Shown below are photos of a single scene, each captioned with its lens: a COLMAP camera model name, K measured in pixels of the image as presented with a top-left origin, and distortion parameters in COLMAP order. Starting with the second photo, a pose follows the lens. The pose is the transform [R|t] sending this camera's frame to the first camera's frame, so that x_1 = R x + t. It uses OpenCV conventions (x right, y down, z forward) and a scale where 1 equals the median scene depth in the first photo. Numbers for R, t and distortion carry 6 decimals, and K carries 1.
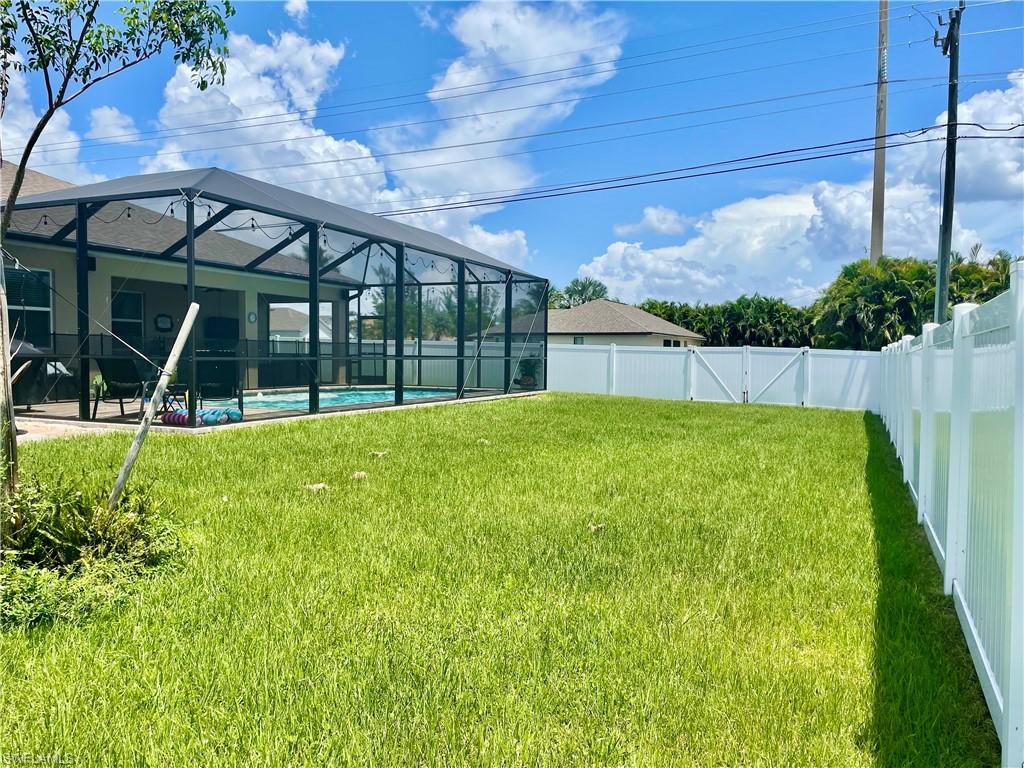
lens RADIAL K [[765.7, 0, 509.5], [0, 765.7, 378.8], [0, 0, 1]] dist [0.110282, -0.146632]
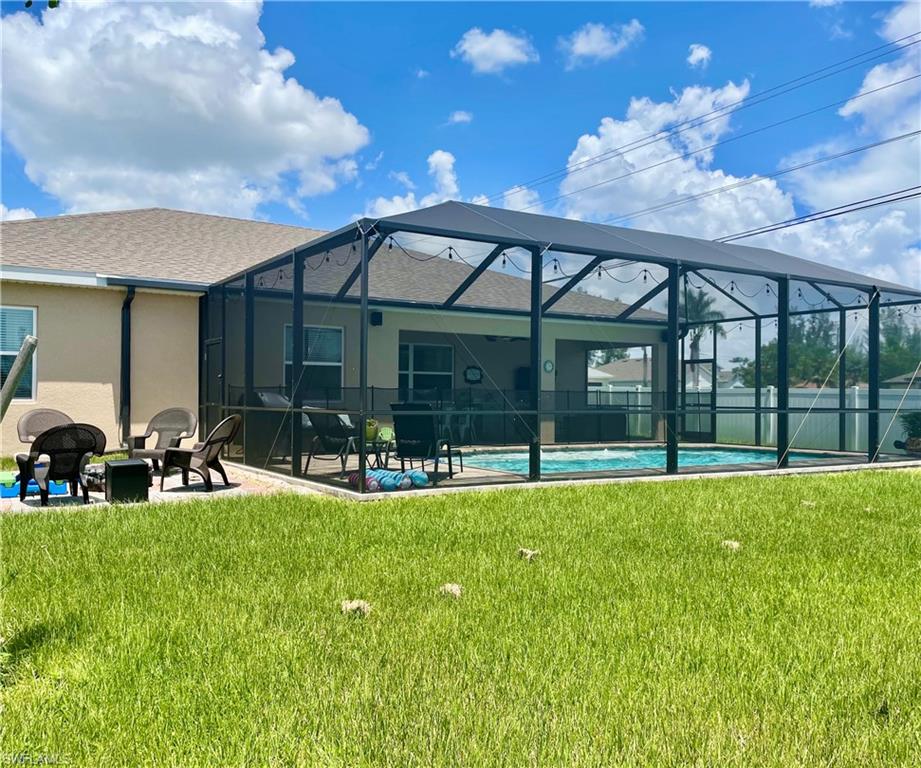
lens RADIAL K [[739.5, 0, 460.3], [0, 739.5, 365.3], [0, 0, 1]] dist [-0.002928, -0.008676]
pose [[0.793984, -0.035614, -0.606895, 0.079146], [-0.018071, 0.996459, -0.082116, -0.004725], [0.607670, 0.076166, 0.790529, 0.173757]]
